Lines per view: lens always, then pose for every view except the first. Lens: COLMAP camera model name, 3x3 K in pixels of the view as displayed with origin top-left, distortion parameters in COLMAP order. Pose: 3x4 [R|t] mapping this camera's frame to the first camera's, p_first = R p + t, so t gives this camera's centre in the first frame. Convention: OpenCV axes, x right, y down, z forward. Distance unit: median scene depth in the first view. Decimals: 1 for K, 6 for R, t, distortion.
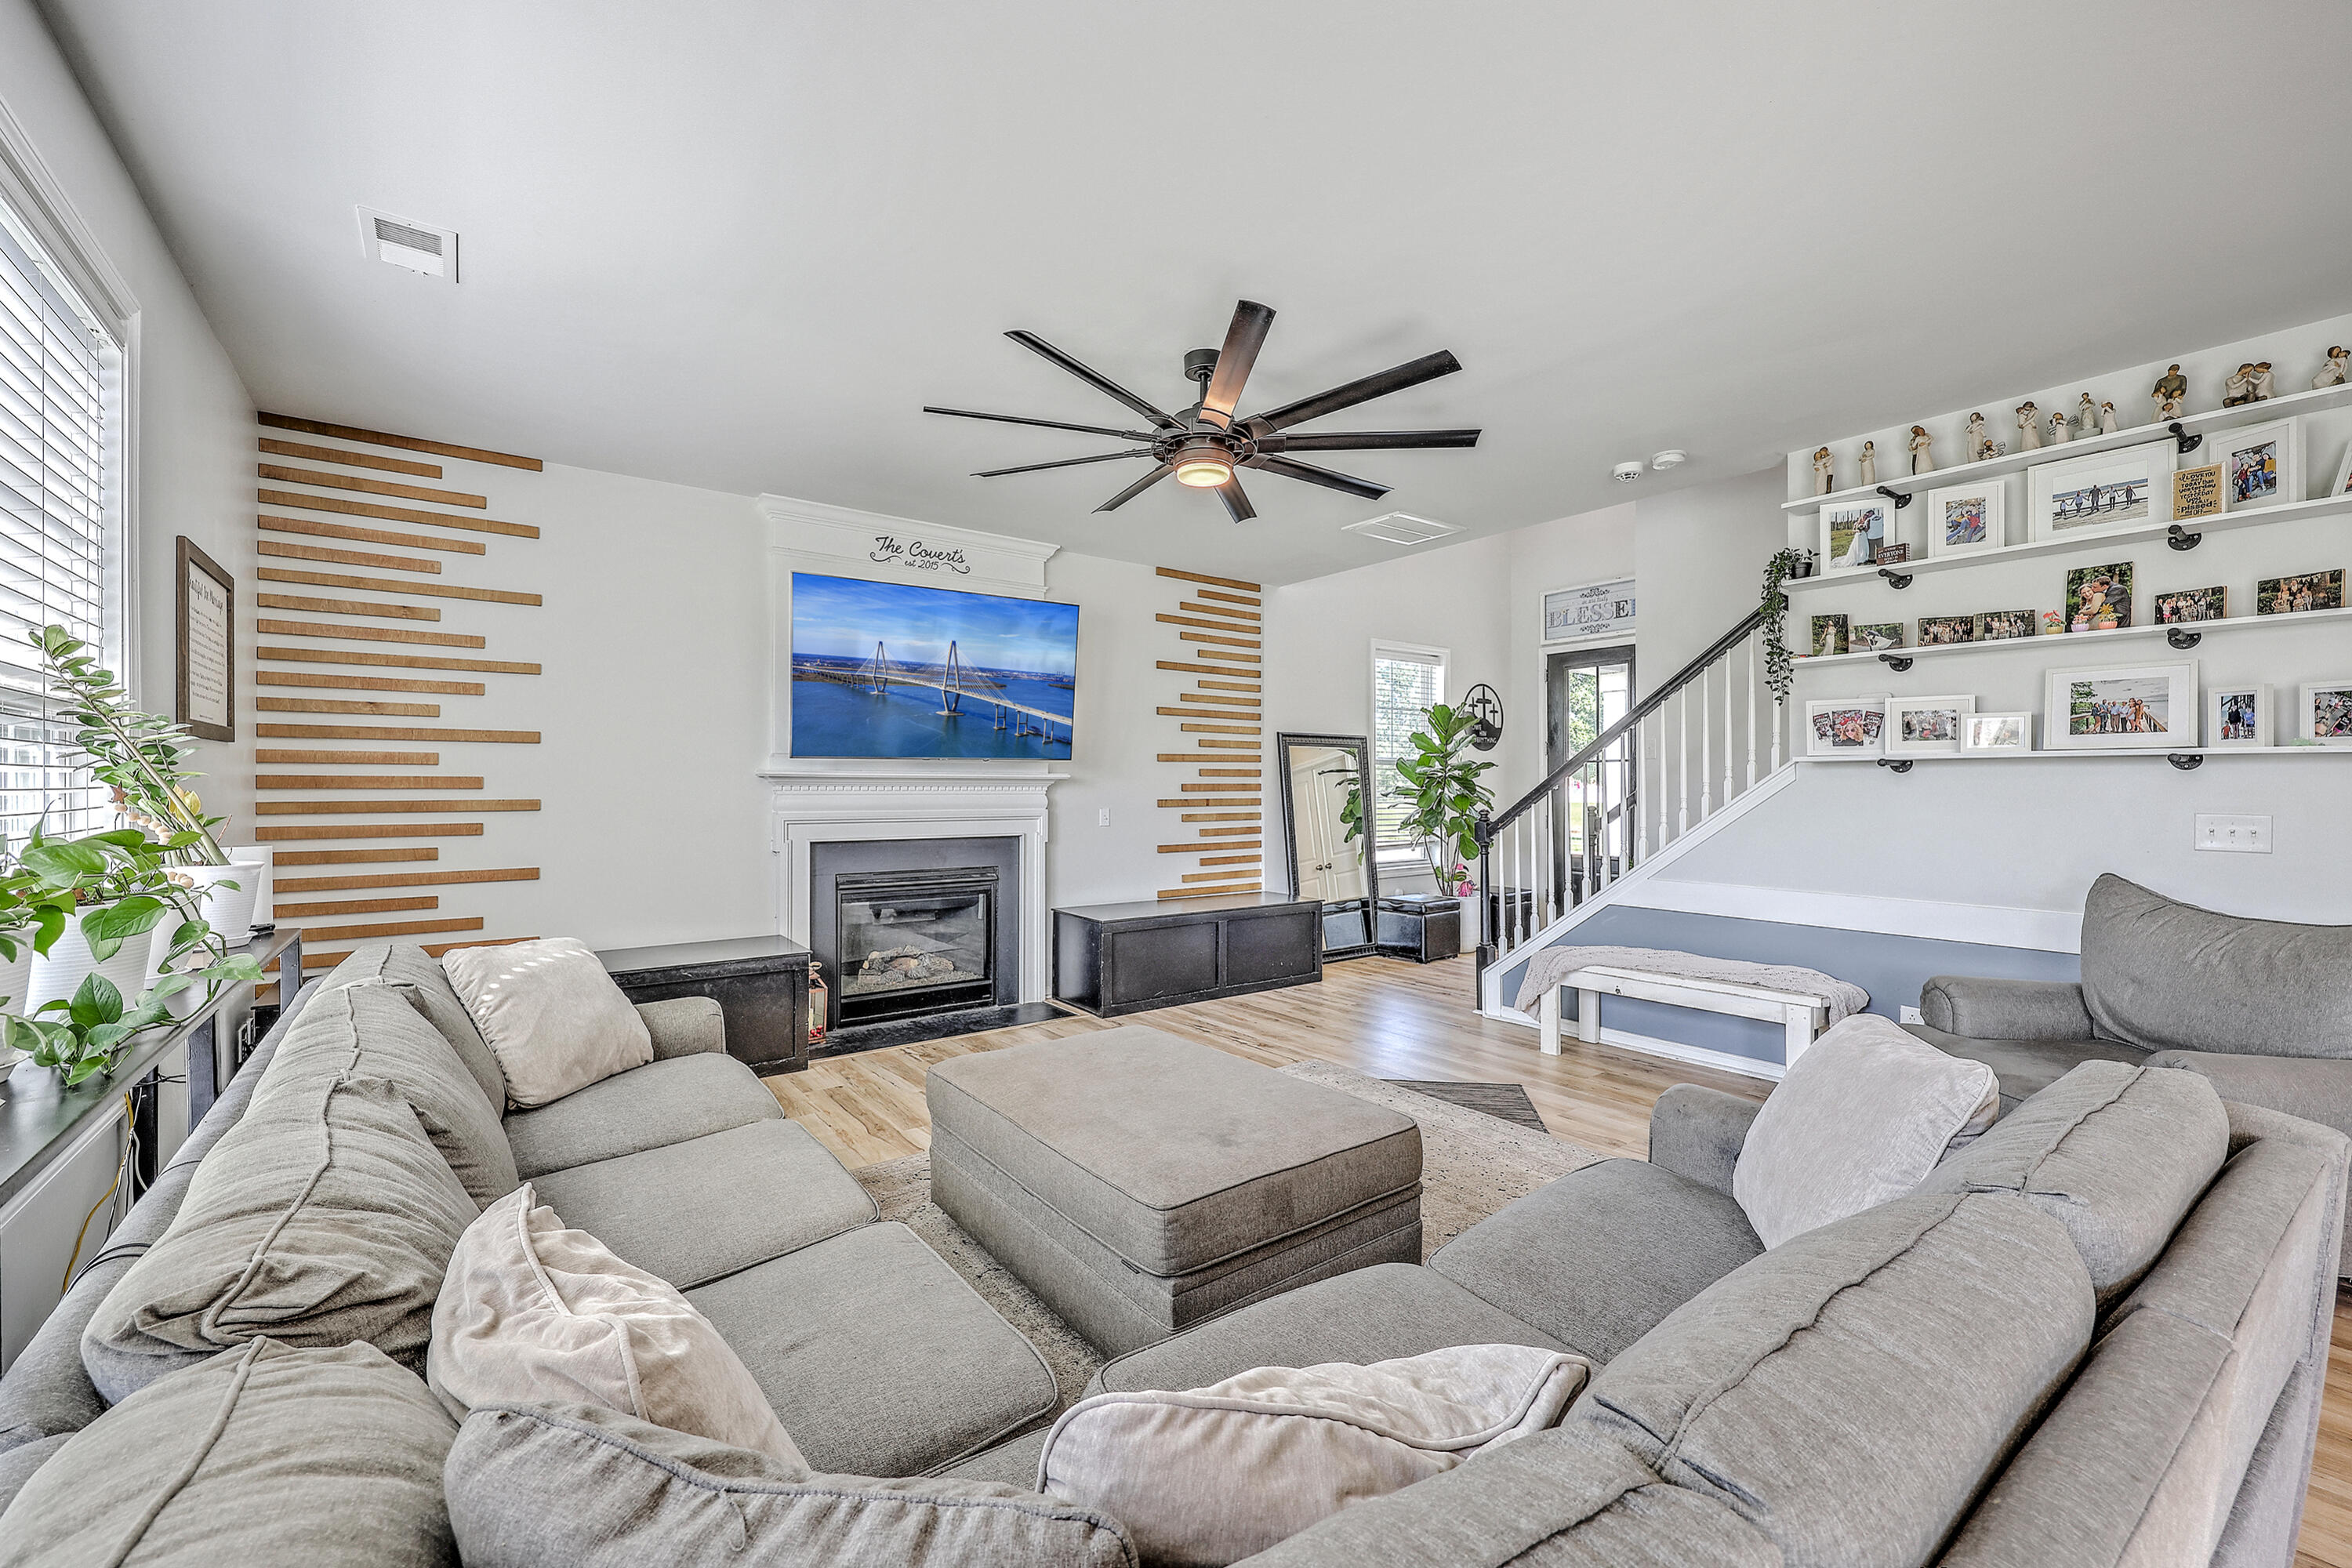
lens RADIAL K [[957.6, 0, 1175.3], [0, 957.6, 781.6], [0, 0, 1]] dist [0.001275, -0.000063]
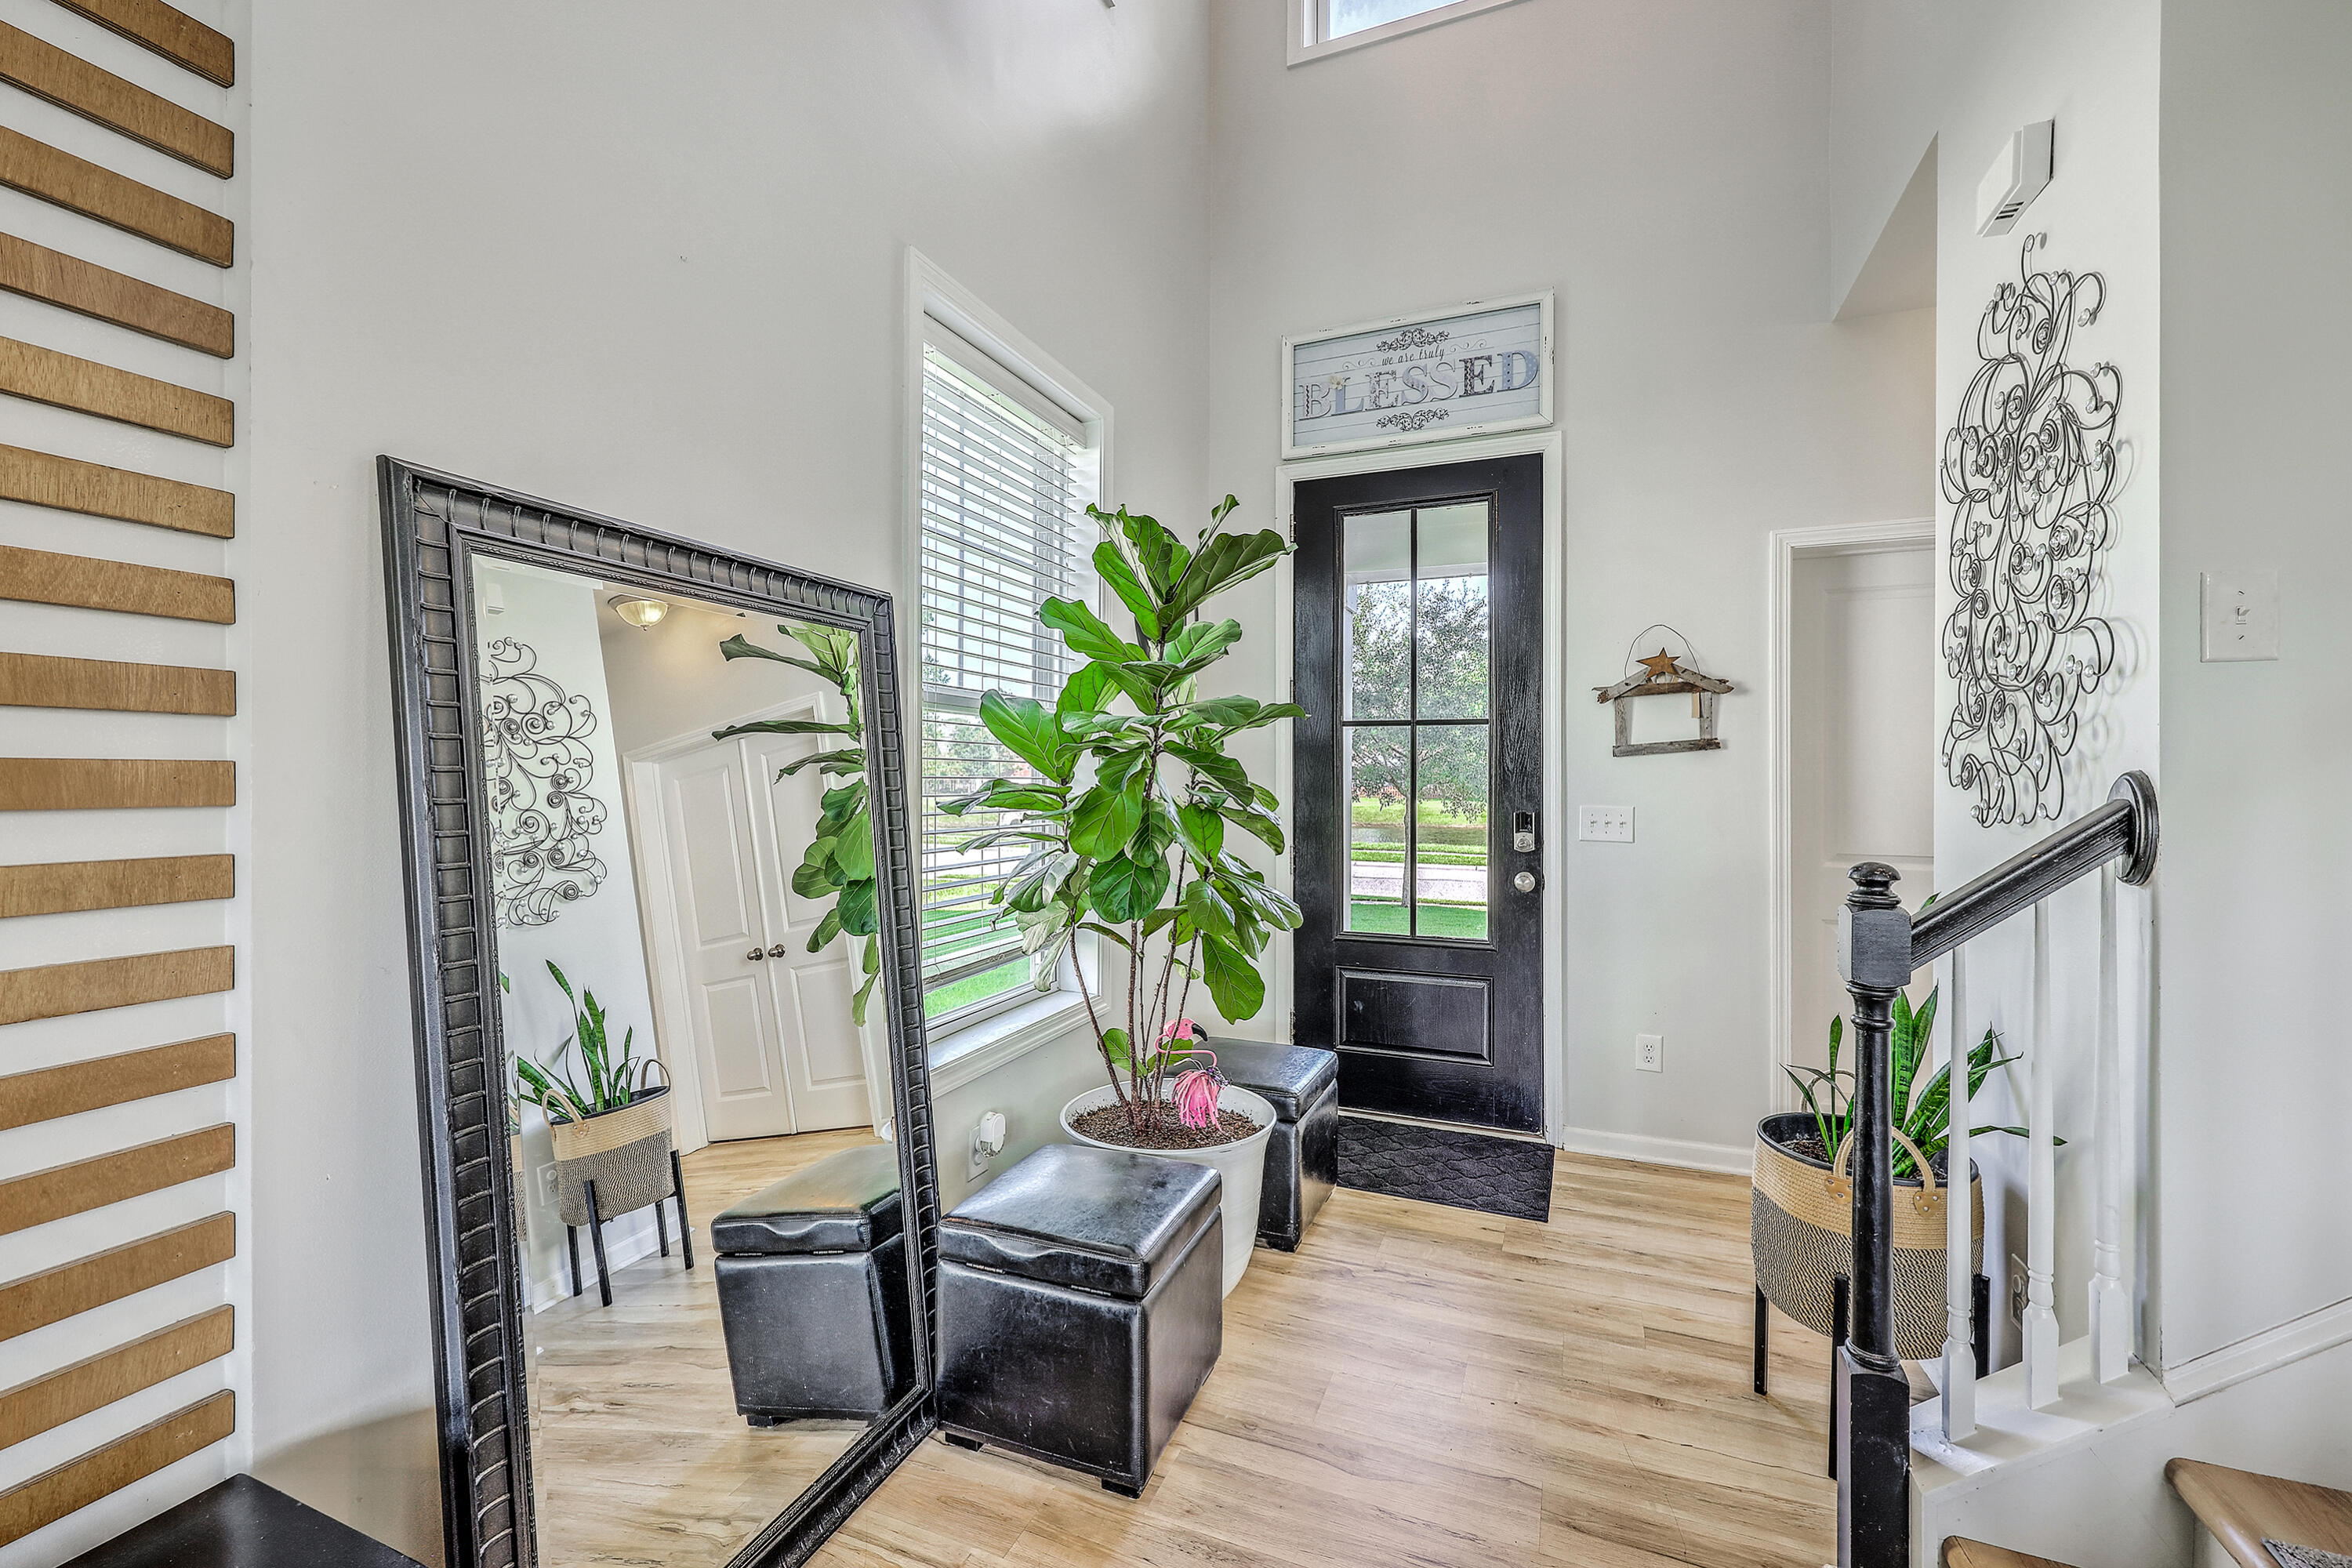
lens RADIAL K [[957.6, 0, 1188.3], [0, 957.6, 772.1], [0, 0, 1]] dist [0.001275, -0.000063]
pose [[0.856557, 0.004061, 0.516037, 0.130420], [-0.003295, 0.999992, -0.002401, 0.003463], [-0.516042, 0.000356, 0.856563, 0.718005]]
